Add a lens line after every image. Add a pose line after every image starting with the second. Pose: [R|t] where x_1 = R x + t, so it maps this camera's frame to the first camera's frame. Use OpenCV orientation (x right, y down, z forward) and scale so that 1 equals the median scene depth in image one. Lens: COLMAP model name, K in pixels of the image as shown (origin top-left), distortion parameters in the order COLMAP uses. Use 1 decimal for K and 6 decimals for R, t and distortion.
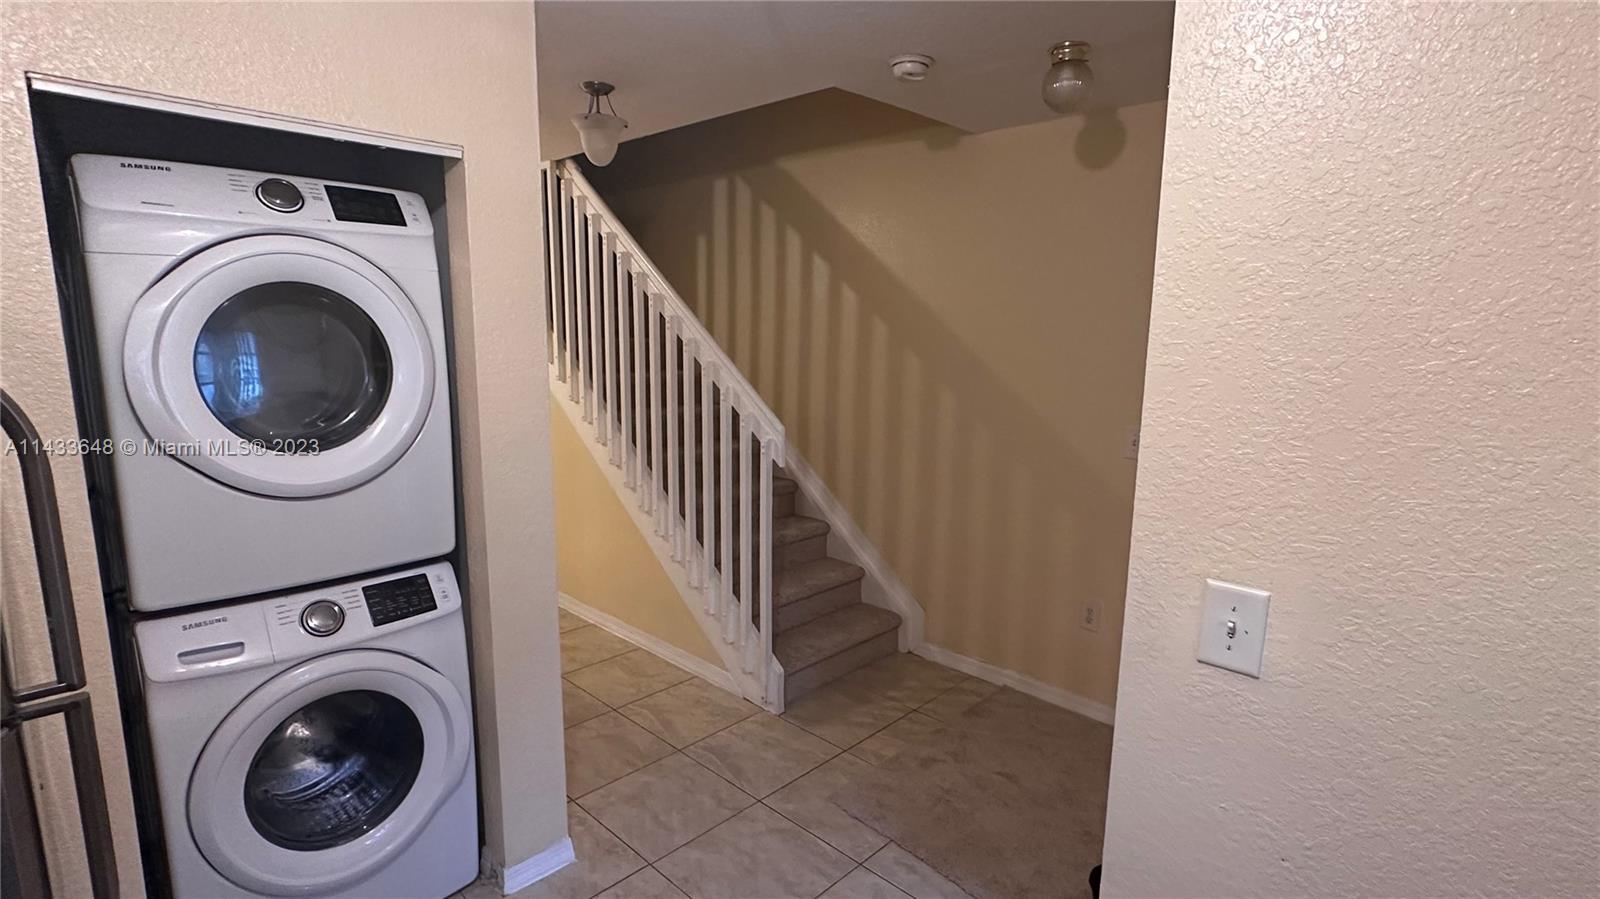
lens RADIAL K [[771.9, 0, 800.0], [0, 771.9, 449.5], [0, 0, 1]] dist [0.000118, -0.000032]
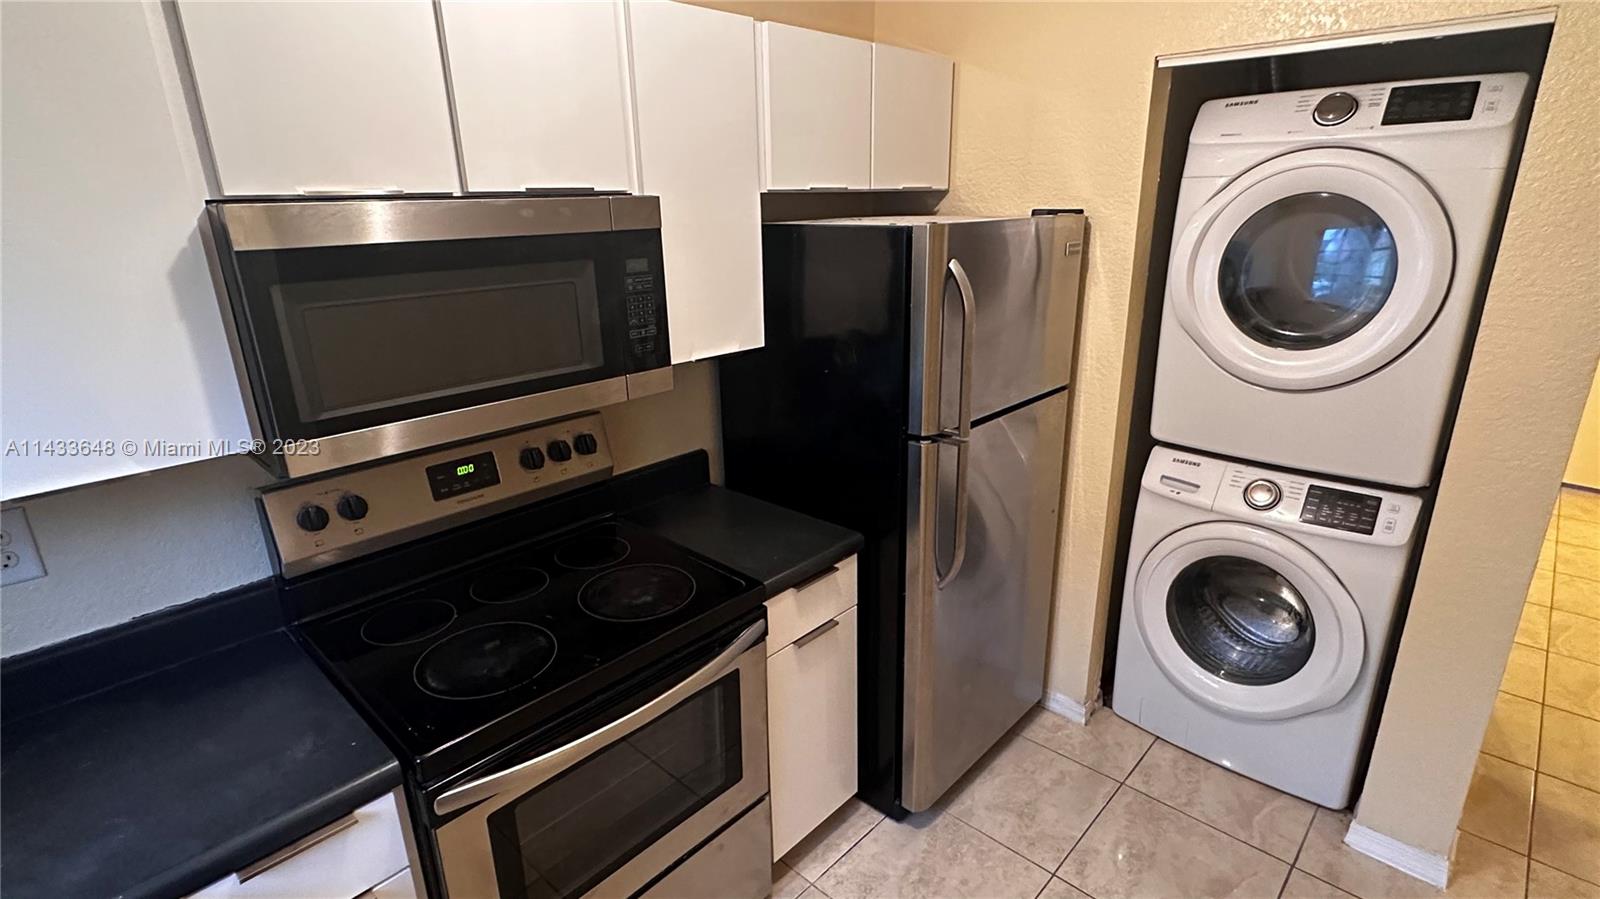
lens RADIAL K [[771.9, 0, 800.0], [0, 771.9, 449.5], [0, 0, 1]] dist [0.000118, -0.000032]
pose [[0.023614, 0.296698, -0.954679, 0.441580], [-0.144038, 0.945992, 0.290435, -0.079145], [0.989290, 0.130652, 0.065074, 0.236416]]
